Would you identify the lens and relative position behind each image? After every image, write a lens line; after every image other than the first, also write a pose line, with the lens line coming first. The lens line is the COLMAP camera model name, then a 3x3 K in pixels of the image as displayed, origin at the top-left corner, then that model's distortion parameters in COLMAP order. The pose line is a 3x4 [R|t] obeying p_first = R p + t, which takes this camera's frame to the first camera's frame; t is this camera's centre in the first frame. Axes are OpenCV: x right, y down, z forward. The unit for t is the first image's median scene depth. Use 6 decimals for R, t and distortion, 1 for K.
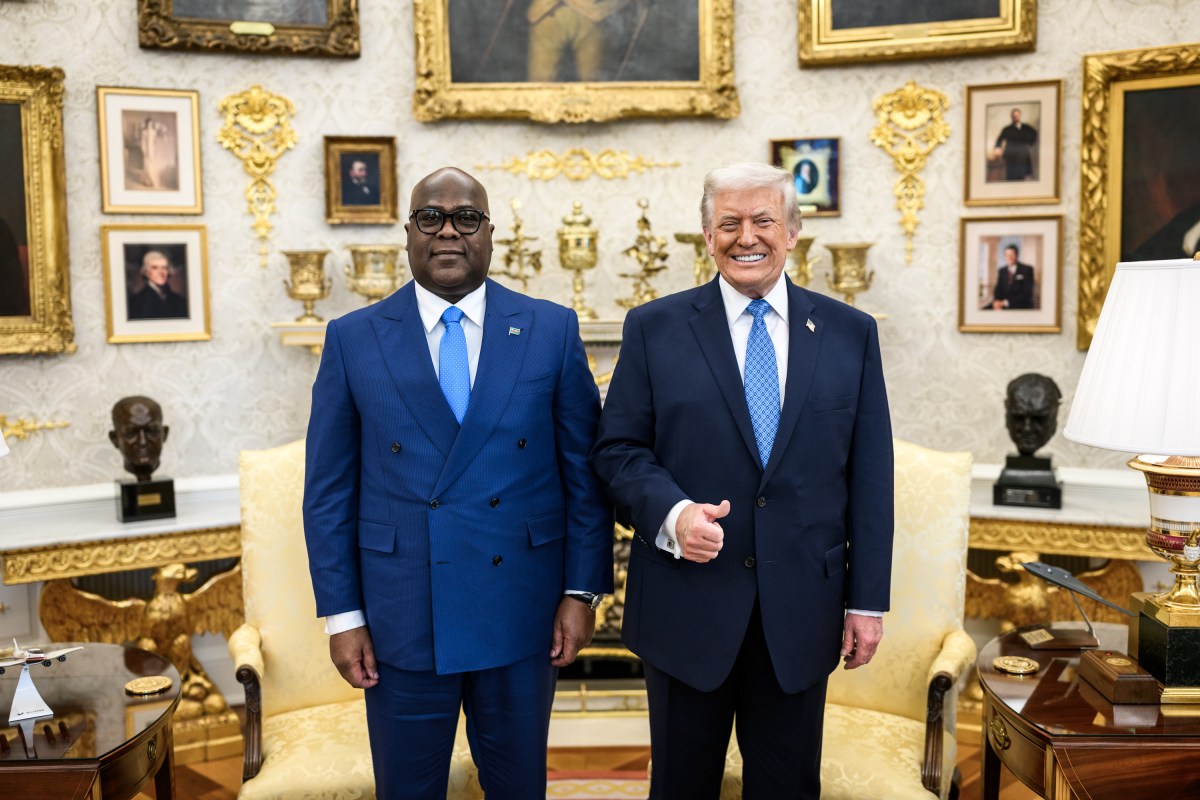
lens RADIAL K [[1216.1, 0, 598.0], [0, 1216.1, 381.6], [0, 0, 1]] dist [0.001491, -0.000942]
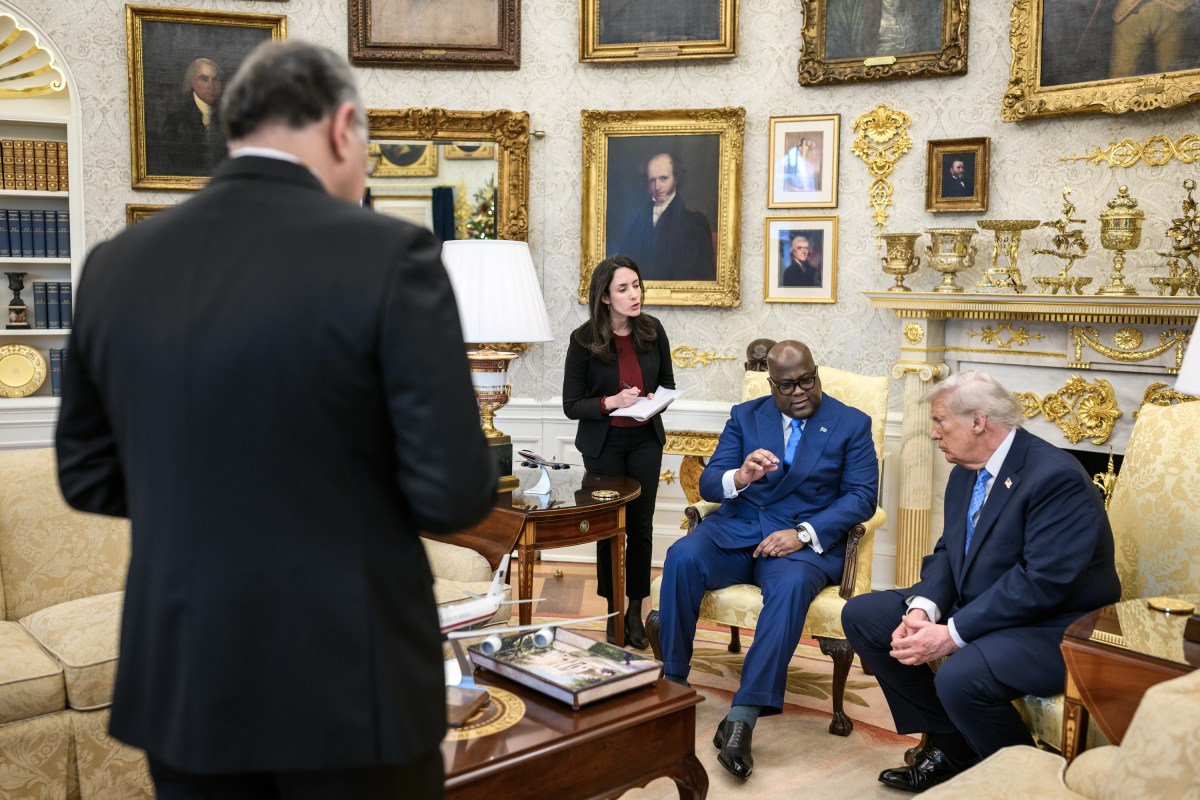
lens RADIAL K [[1145.0, 0, 595.1], [0, 1145.0, 394.2], [0, 0, 1]] dist [-0.000174, -0.001520]
pose [[0.668839, 0.090678, -0.737857, 0.433558], [-0.085450, 0.995332, 0.044863, 0.030157], [0.738480, 0.033044, 0.673465, -0.021569]]
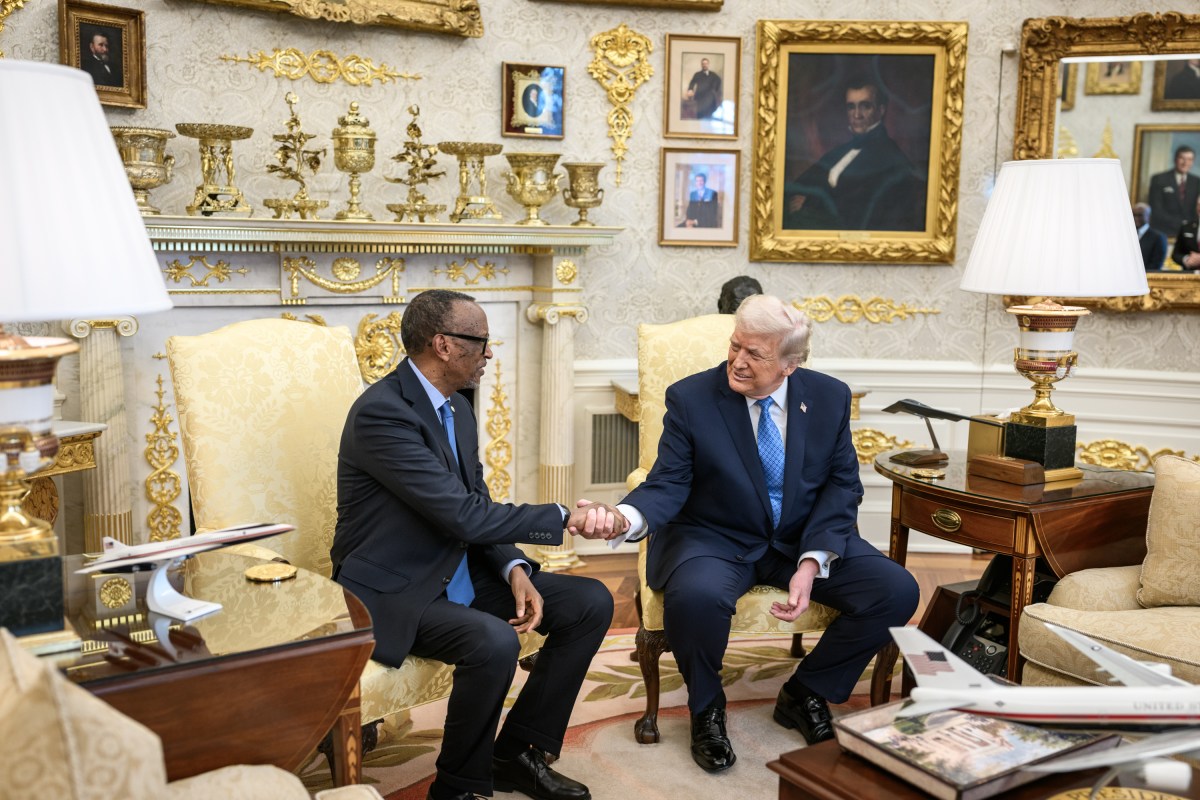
lens RADIAL K [[1145.0, 0, 595.1], [0, 1145.0, 394.2], [0, 0, 1]] dist [-0.000174, -0.001520]
pose [[0.839668, -0.043398, 0.541363, -0.367189], [0.021832, 0.998694, 0.046198, 0.051080], [-0.542660, -0.026972, 0.839519, 0.101773]]
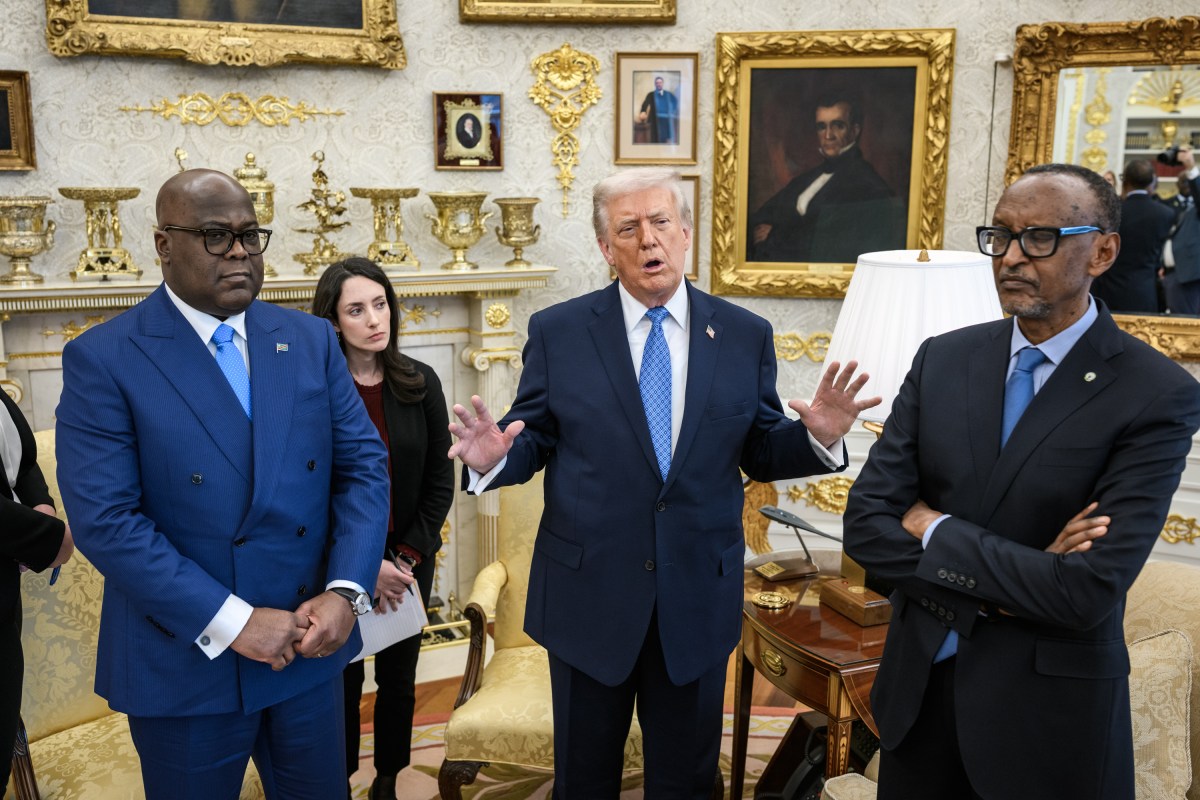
lens RADIAL K [[1152.0, 0, 593.1], [0, 1152.0, 399.5], [0, 0, 1]] dist [0.004861, -0.007352]
pose [[0.913034, -0.064597, 0.402735, -0.147725], [0.020573, 0.993416, 0.112698, -0.052086], [-0.407364, -0.094611, 0.908352, 0.048590]]
